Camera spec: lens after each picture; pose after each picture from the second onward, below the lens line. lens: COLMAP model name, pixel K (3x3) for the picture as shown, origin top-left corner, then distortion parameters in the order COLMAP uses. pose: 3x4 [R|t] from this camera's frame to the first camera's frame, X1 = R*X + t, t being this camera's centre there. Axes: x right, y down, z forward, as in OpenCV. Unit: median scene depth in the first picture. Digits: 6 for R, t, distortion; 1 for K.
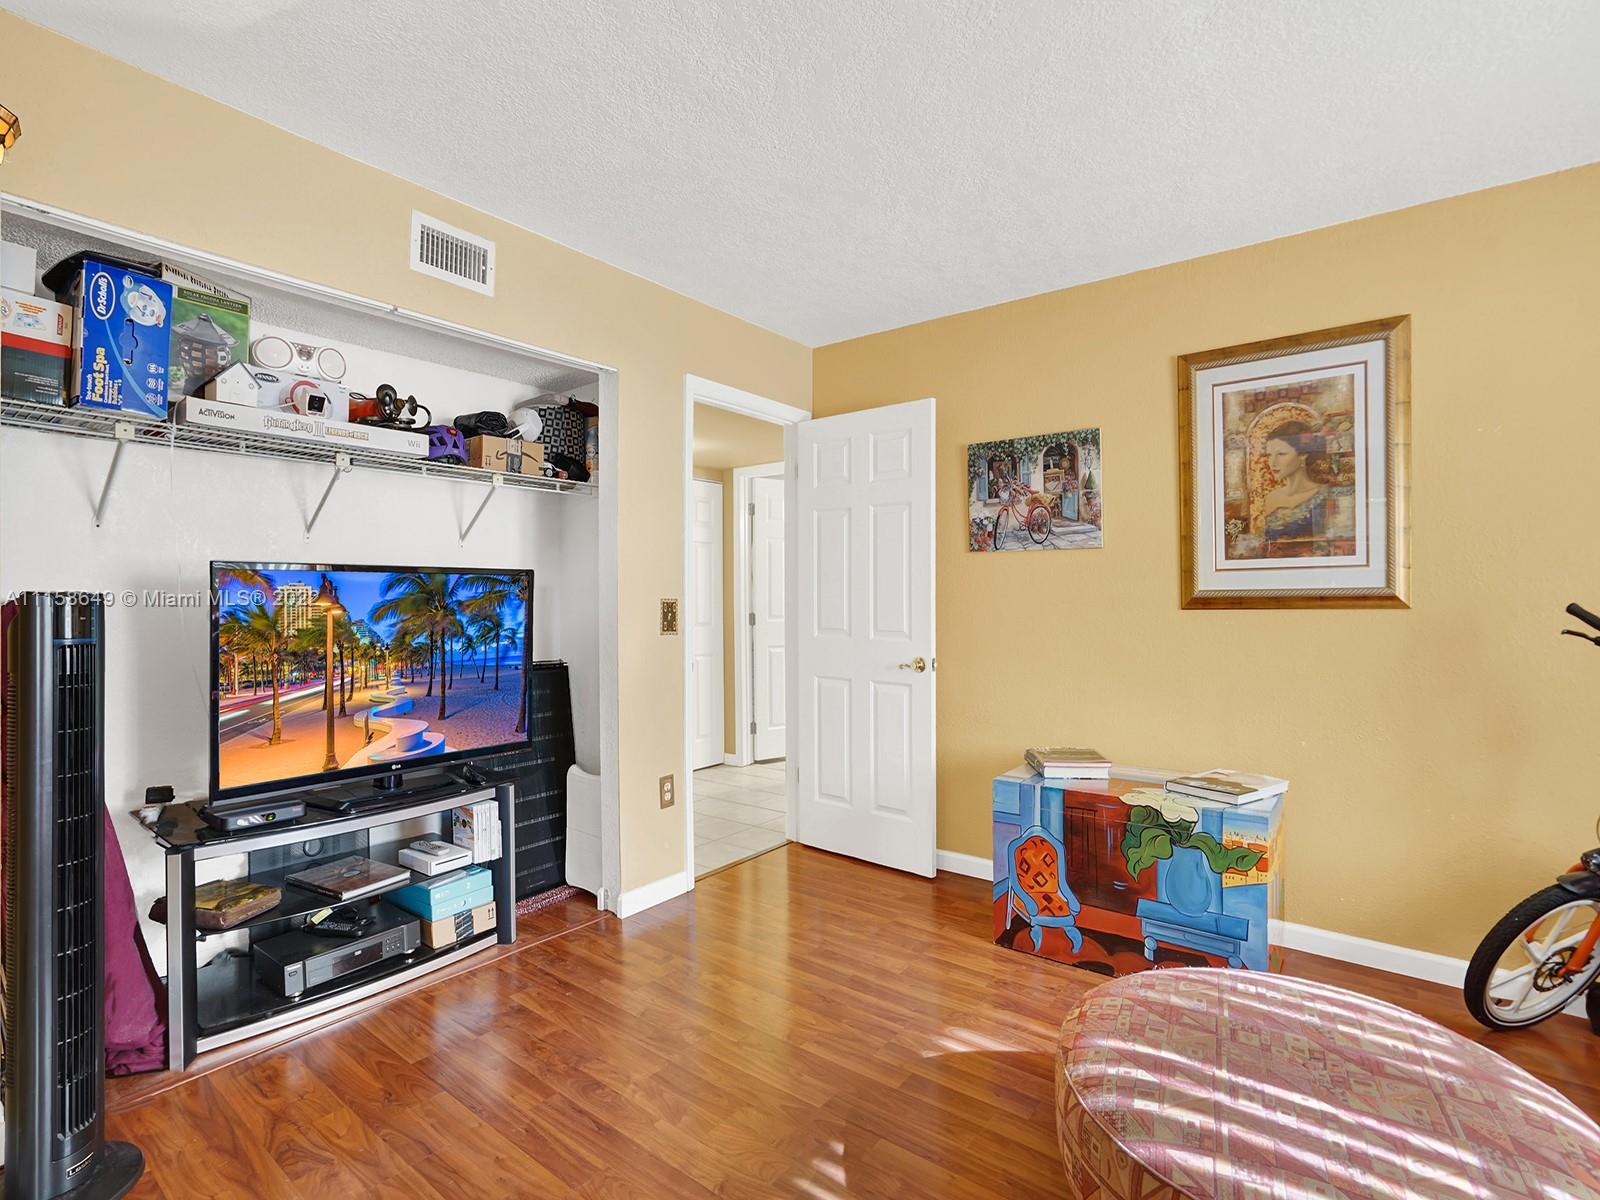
lens RADIAL K [[764.4, 0, 803.6], [0, 764.4, 597.2], [0, 0, 1]] dist [-0.027511, 0.000867]
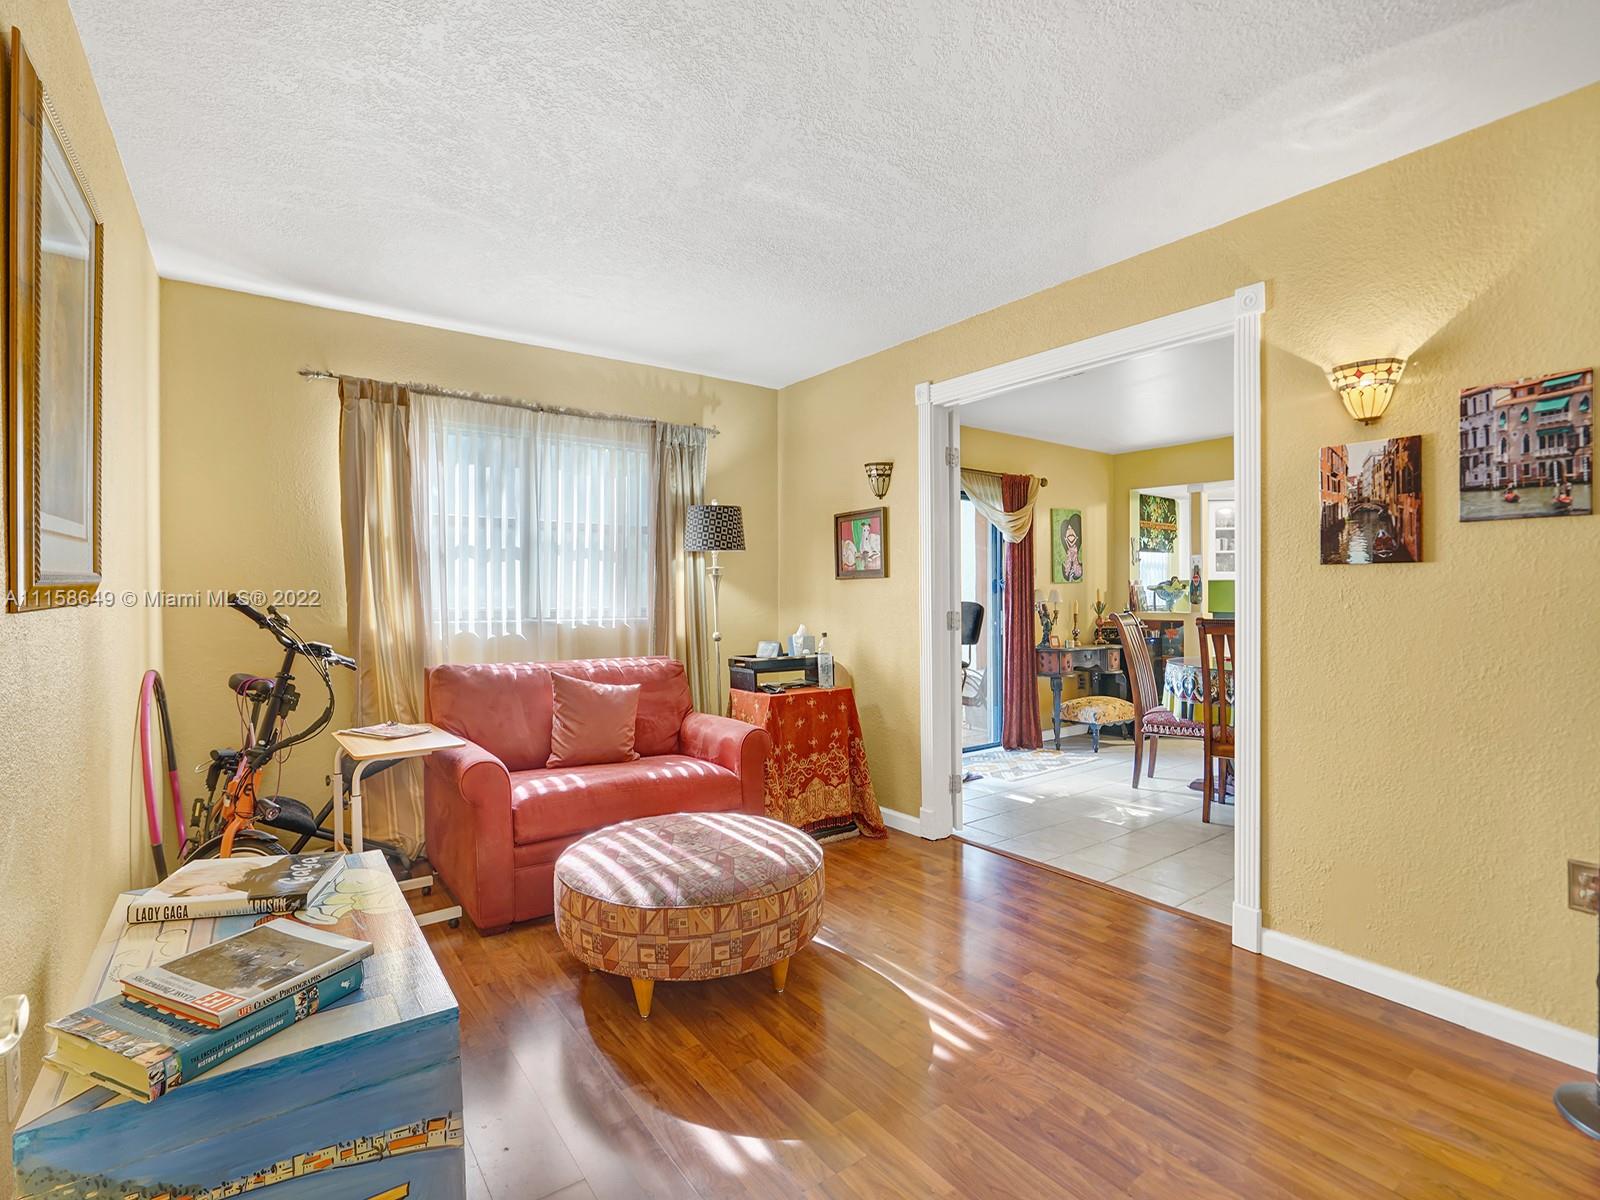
lens RADIAL K [[764.4, 0, 795.4], [0, 764.4, 597.0], [0, 0, 1]] dist [-0.027511, 0.000867]
pose [[-0.959086, -0.011675, 0.282874, -0.087937], [-0.011756, 0.999930, 0.001412, 0.012466], [-0.282870, -0.001971, -0.959156, 2.599181]]
